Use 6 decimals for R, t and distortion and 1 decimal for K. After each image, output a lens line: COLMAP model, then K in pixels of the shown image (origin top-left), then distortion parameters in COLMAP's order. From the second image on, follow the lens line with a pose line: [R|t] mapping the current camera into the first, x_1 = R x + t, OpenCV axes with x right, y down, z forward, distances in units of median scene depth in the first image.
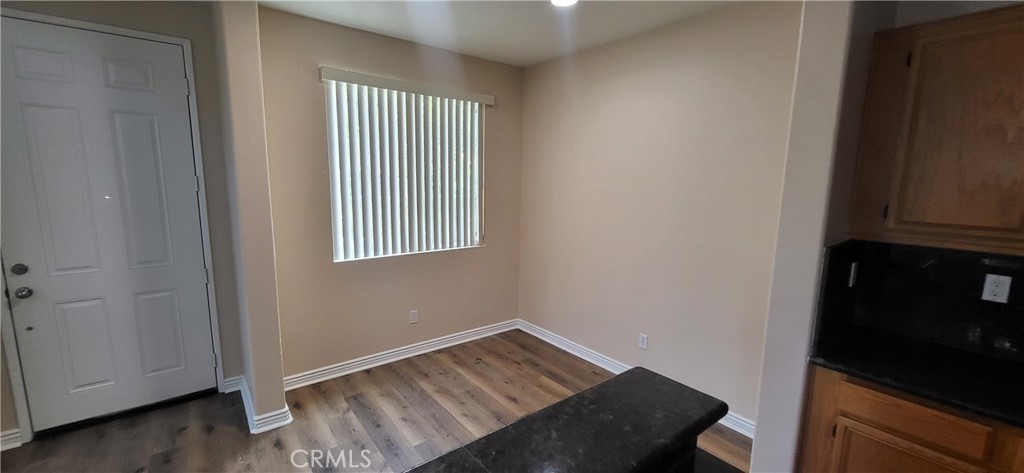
lens RADIAL K [[406.2, 0, 508.3], [0, 406.2, 241.3], [0, 0, 1]] dist [0.001660, -0.001138]
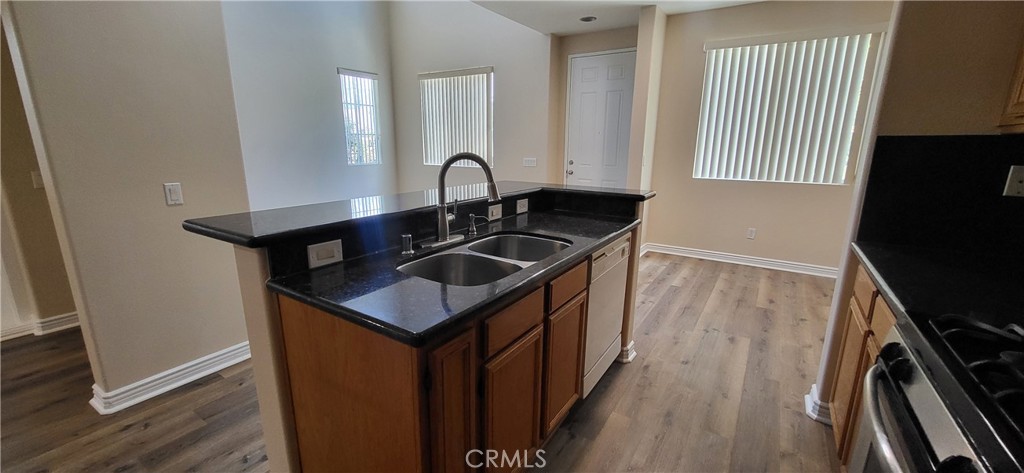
lens RADIAL K [[406.2, 0, 515.2], [0, 406.2, 239.9], [0, 0, 1]] dist [0.001660, -0.001138]
pose [[0.328988, 0.205397, -0.921726, 0.811492], [-0.146783, 0.975319, 0.164949, 0.130807], [0.932857, 0.081028, 0.351017, -0.113761]]
